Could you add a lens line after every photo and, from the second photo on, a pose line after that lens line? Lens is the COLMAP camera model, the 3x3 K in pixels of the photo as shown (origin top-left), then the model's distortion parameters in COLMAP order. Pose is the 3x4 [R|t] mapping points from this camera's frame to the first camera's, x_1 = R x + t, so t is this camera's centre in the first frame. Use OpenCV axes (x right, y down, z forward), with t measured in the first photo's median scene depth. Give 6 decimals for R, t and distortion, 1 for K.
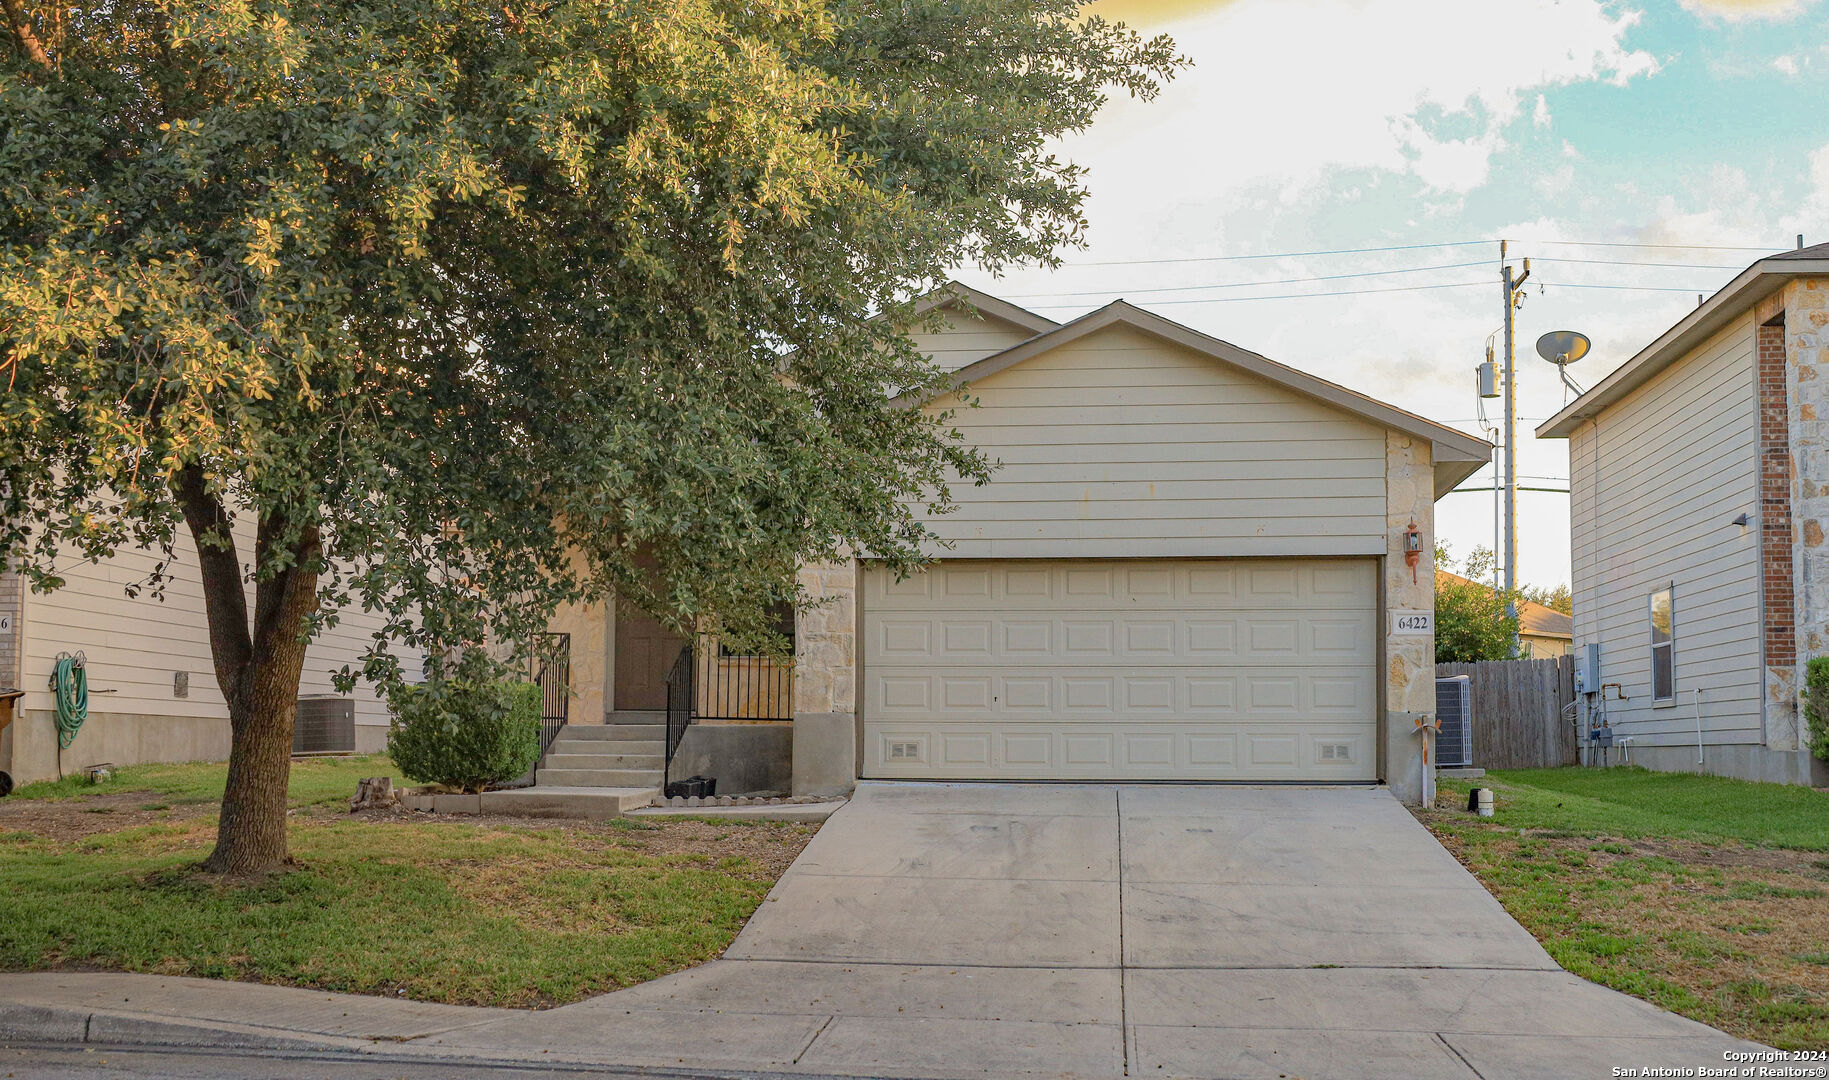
lens RADIAL K [[2001.2, 0, 914.5], [0, 2001.2, 540.0], [0, 0, 1]] dist [0.000431, 0.000139]
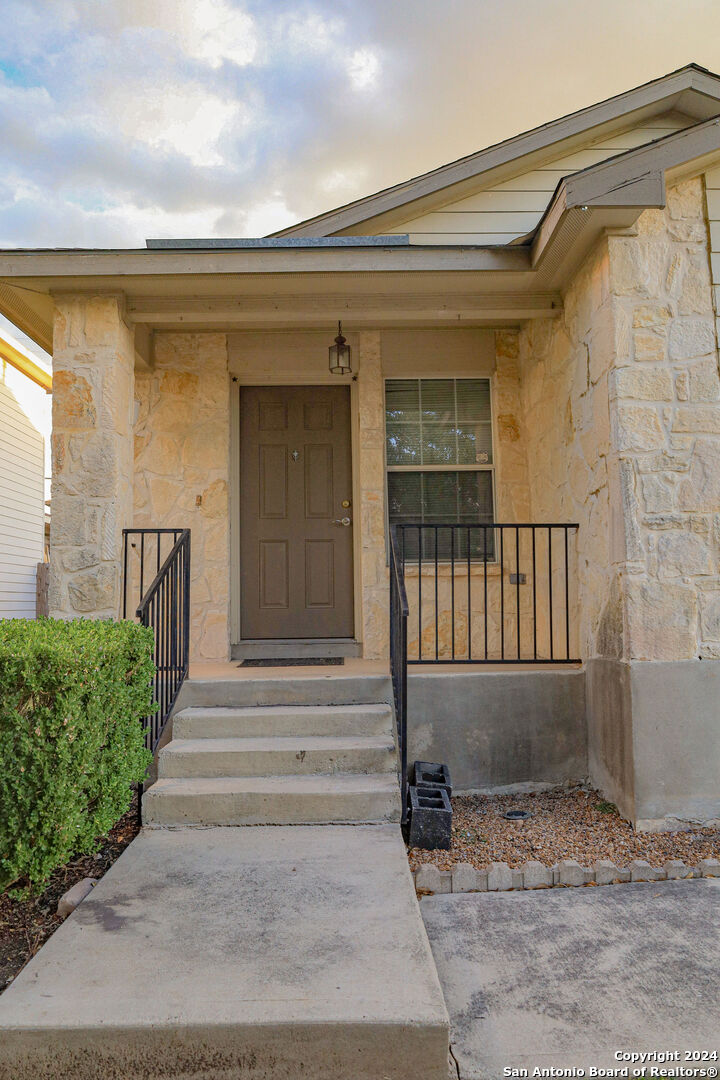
lens RADIAL K [[757.7, 0, 360.0], [0, 757.7, 540.0], [0, 0, 1]] dist [-0.025331, 0.001006]
pose [[0.992671, -0.010398, 0.120399, -0.151298], [0.008313, 0.999807, 0.017801, 0.047463], [-0.120561, -0.016670, 0.992566, 0.779345]]
